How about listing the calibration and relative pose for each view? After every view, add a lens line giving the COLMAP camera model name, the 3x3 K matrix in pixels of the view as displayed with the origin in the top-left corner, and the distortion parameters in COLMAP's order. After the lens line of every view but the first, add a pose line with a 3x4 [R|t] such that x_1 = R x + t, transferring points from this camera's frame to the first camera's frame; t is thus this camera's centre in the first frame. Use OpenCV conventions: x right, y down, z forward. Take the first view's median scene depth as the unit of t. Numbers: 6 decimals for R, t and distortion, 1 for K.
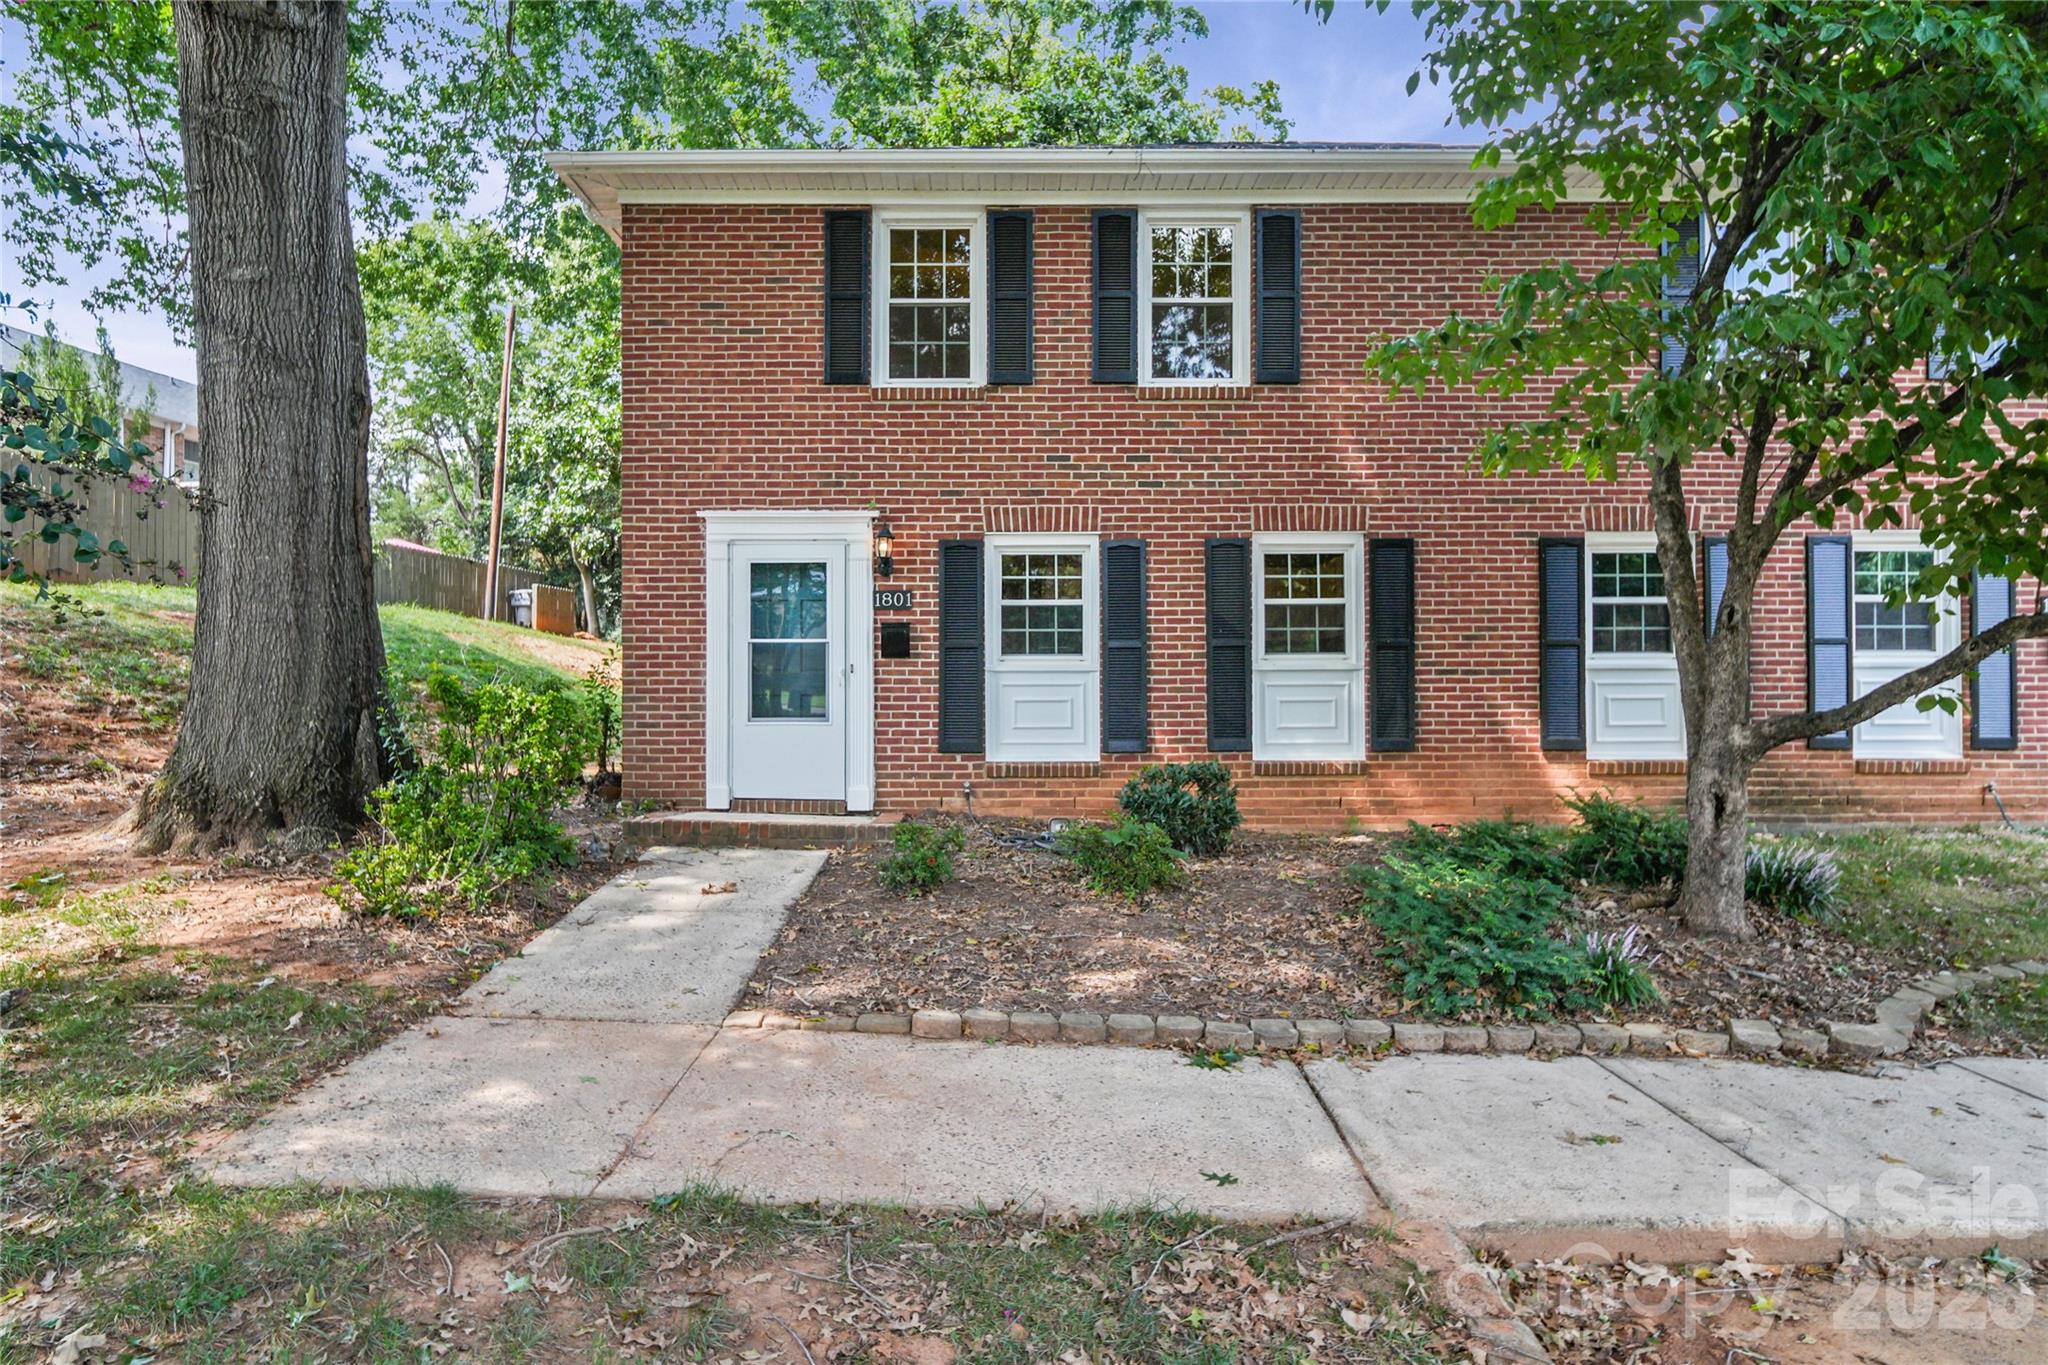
lens RADIAL K [[1108.3, 0, 1023.1], [0, 1108.3, 685.2], [0, 0, 1]] dist [-0.005546, 0.000383]
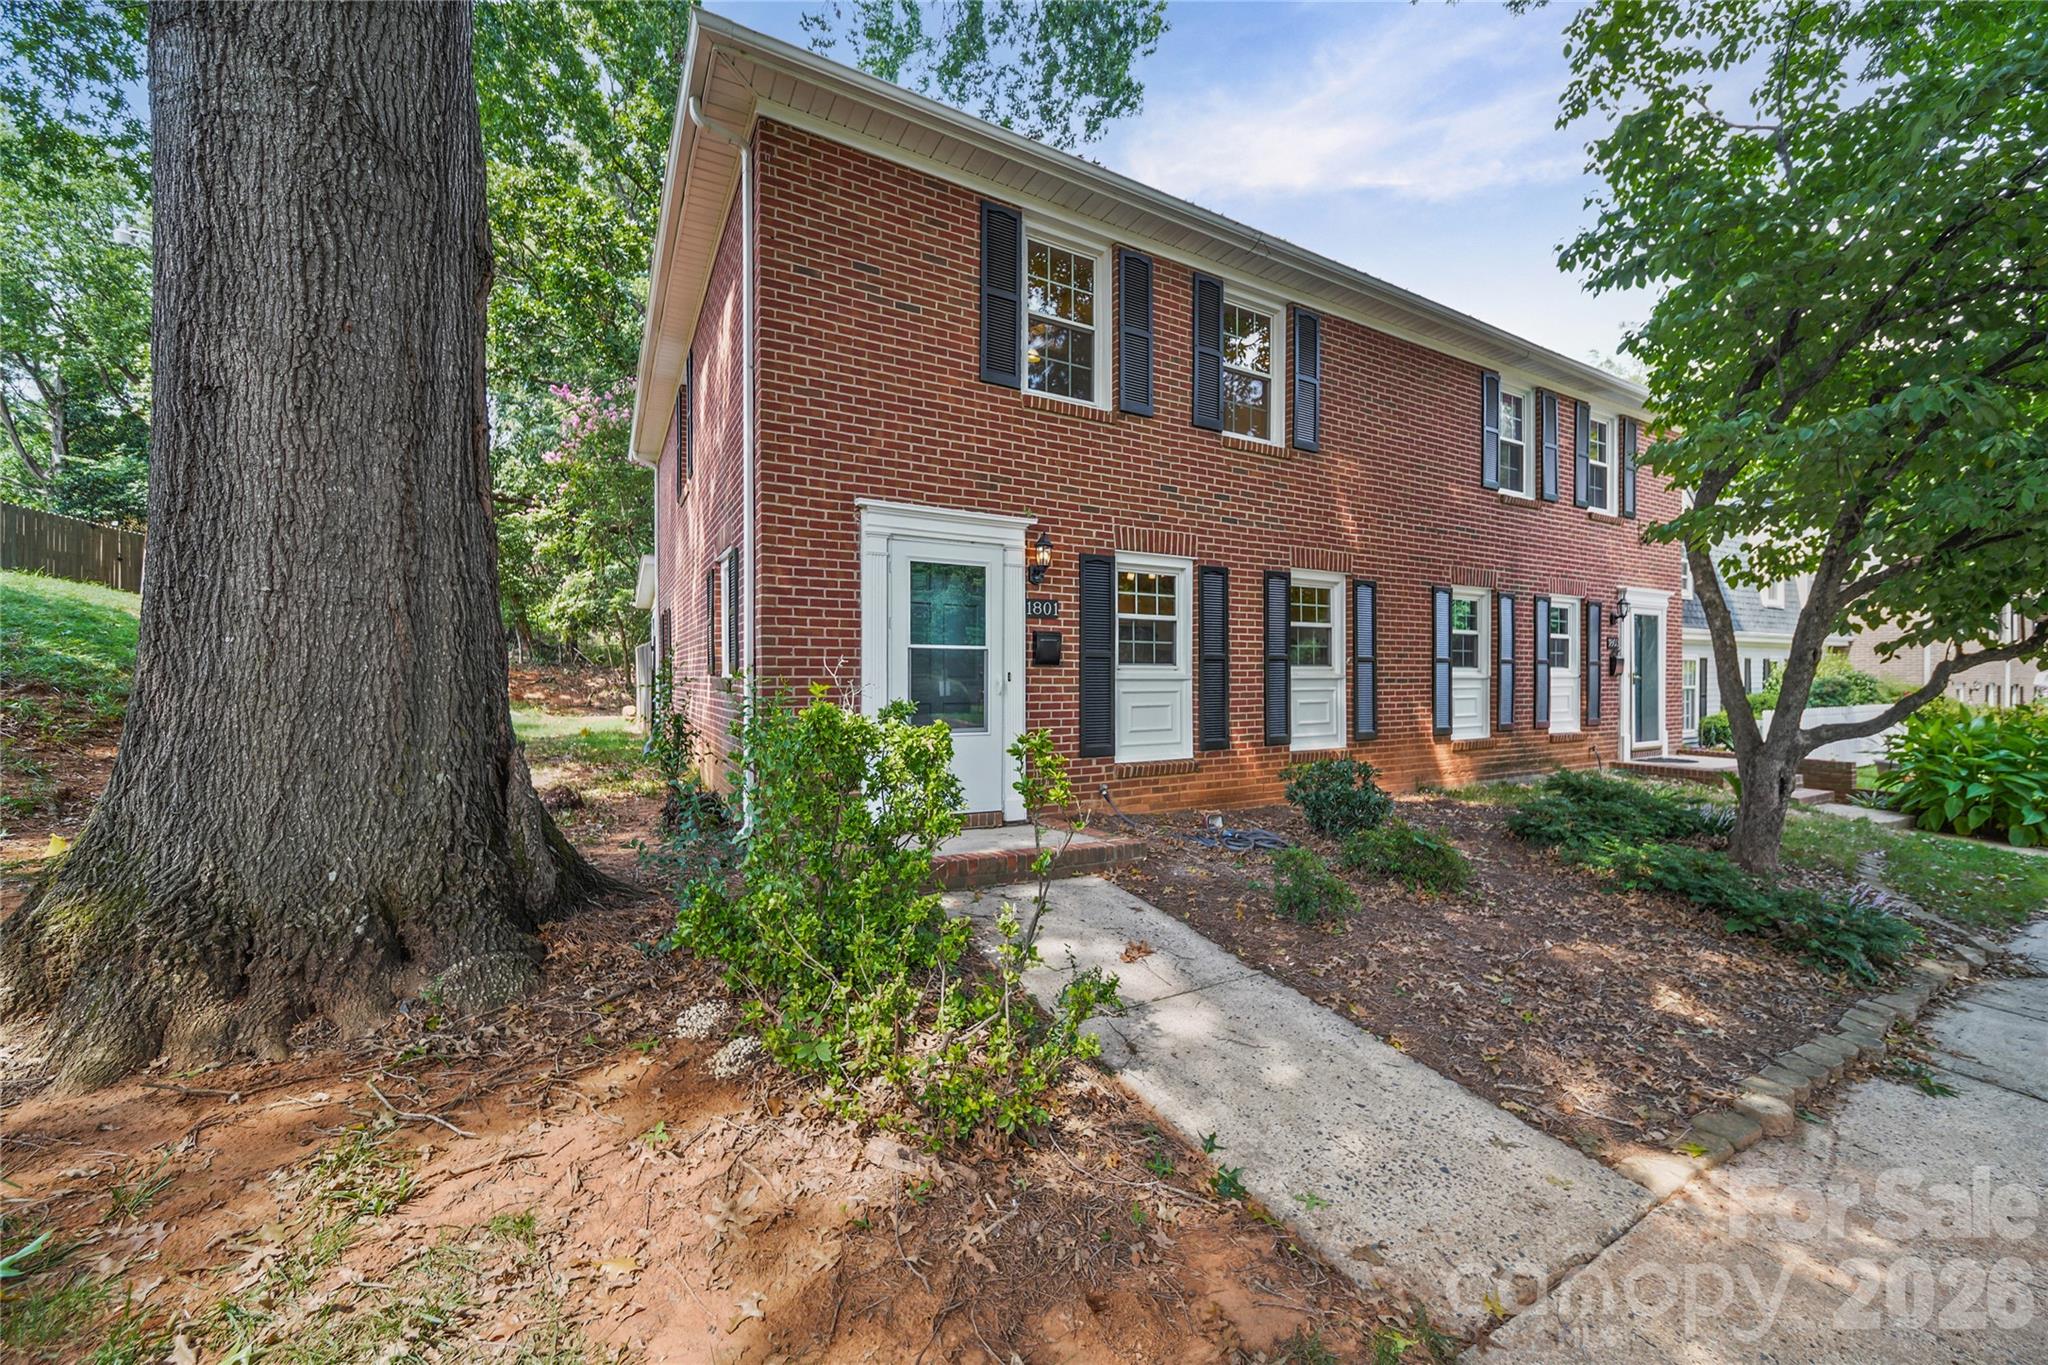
lens RADIAL K [[756.6, 0, 1022.5], [0, 756.6, 679.9], [0, 0, 1]] dist [-0.004767, -0.000045]
pose [[0.874817, 0.001567, 0.484452, -0.466430], [-0.010998, 0.999801, 0.016625, -0.023497], [-0.484329, -0.019872, 0.874660, 0.403558]]
